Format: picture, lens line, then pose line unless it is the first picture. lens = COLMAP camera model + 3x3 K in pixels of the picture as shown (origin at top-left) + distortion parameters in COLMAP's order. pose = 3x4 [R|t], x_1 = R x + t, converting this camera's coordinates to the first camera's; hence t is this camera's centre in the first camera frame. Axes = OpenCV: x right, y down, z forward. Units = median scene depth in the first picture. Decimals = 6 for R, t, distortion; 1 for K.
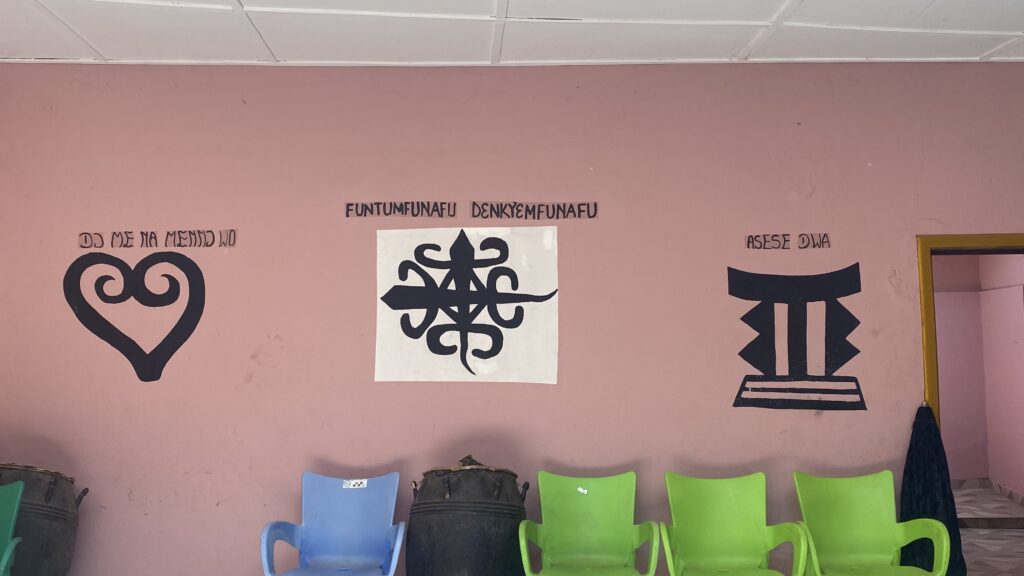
lens RADIAL K [[994.2, 0, 511.9], [0, 994.2, 288.1], [0, 0, 1]] dist [-0.015844, 0.000000]
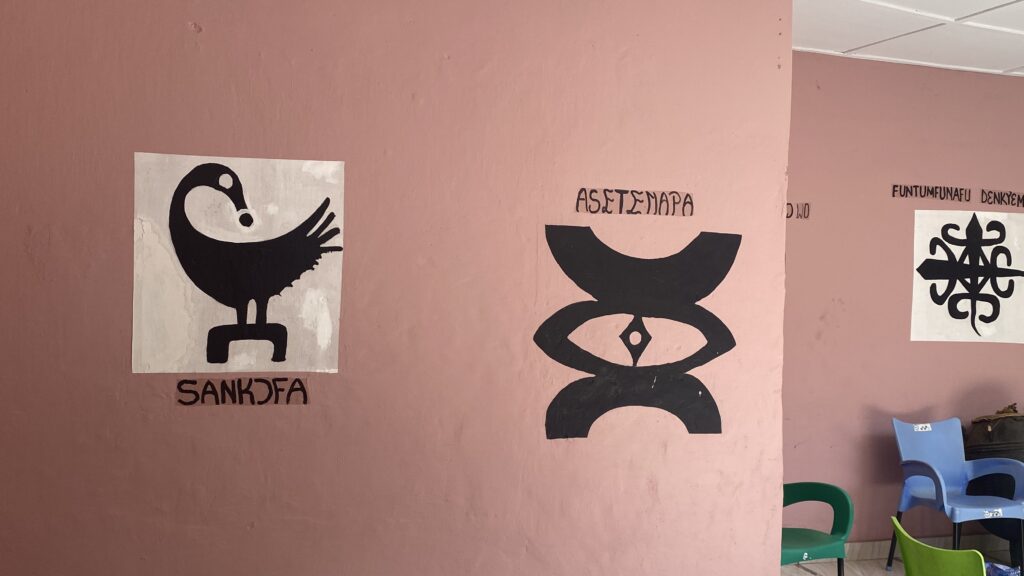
lens RADIAL K [[994.2, 0, 534.4], [0, 994.2, 316.7], [0, 0, 1]] dist [-0.015844, 0.000000]
pose [[0.966215, 0.021478, 0.256842, -0.853639], [-0.042784, 0.996062, 0.077654, -0.005506], [-0.254162, -0.086019, 0.963329, -0.005389]]
